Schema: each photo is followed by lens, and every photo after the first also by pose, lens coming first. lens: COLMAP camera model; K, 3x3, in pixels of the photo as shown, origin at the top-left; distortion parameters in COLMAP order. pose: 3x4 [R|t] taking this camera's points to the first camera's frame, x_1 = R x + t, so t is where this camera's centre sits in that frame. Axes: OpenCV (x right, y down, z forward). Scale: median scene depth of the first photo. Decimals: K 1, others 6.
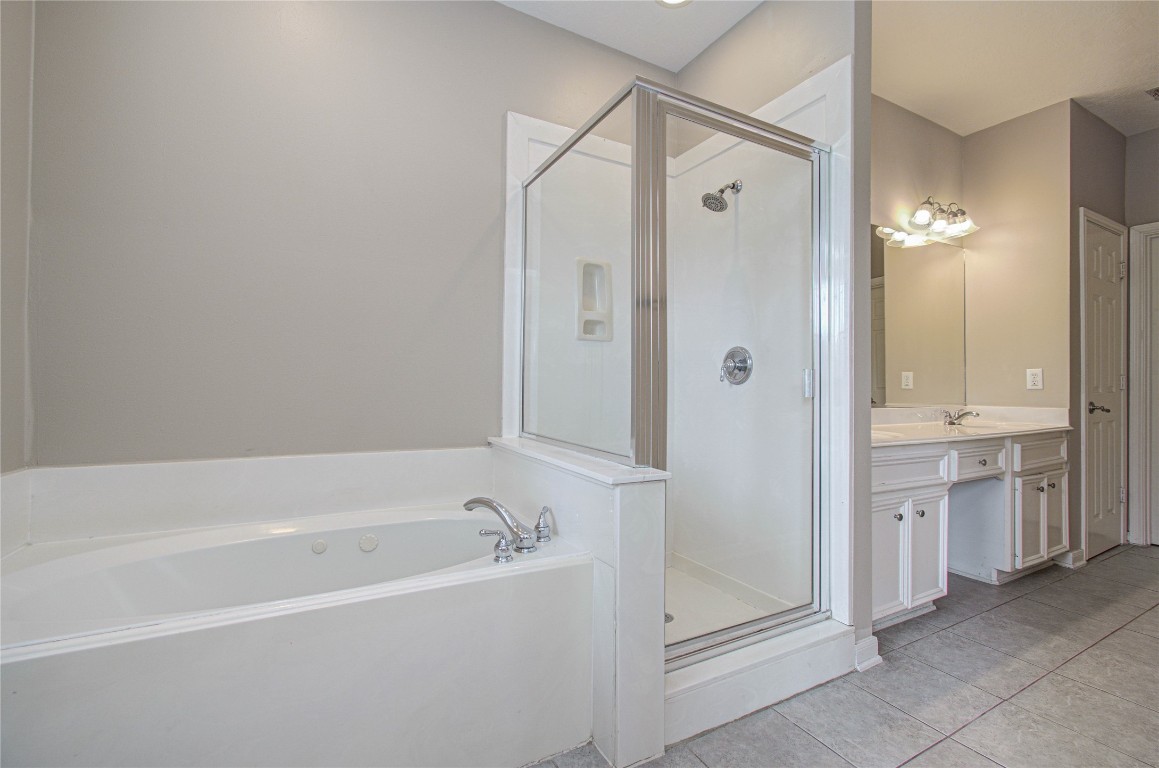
lens RADIAL K [[518.0, 0, 579.5], [0, 518.0, 384.0], [0, 0, 1]] dist [-0.003303, -0.000716]
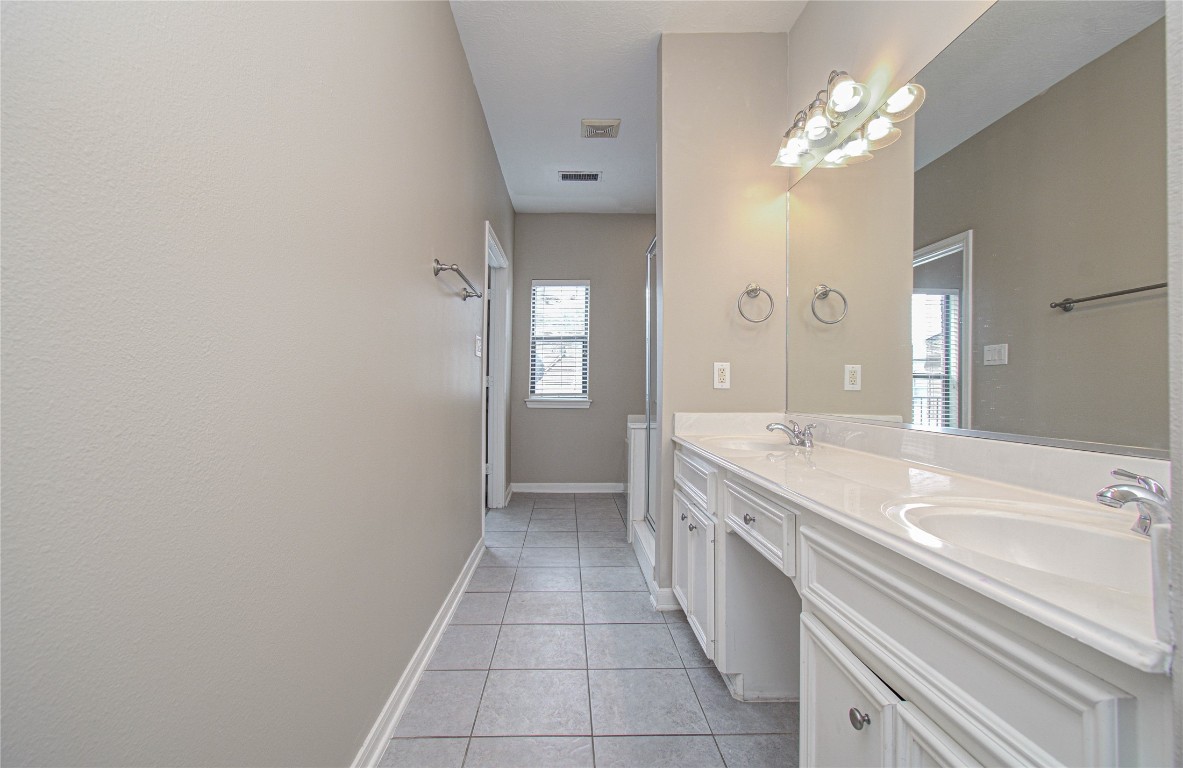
lens RADIAL K [[520.3, 0, 591.5], [0, 520.3, 384.0], [0, 0, 1]] dist [-0.000467, -0.000113]
pose [[-0.446124, -0.012239, -0.894887, 1.660783], [-0.004673, 0.999925, -0.011346, 0.001306], [0.894959, -0.000880, -0.446148, 1.321319]]
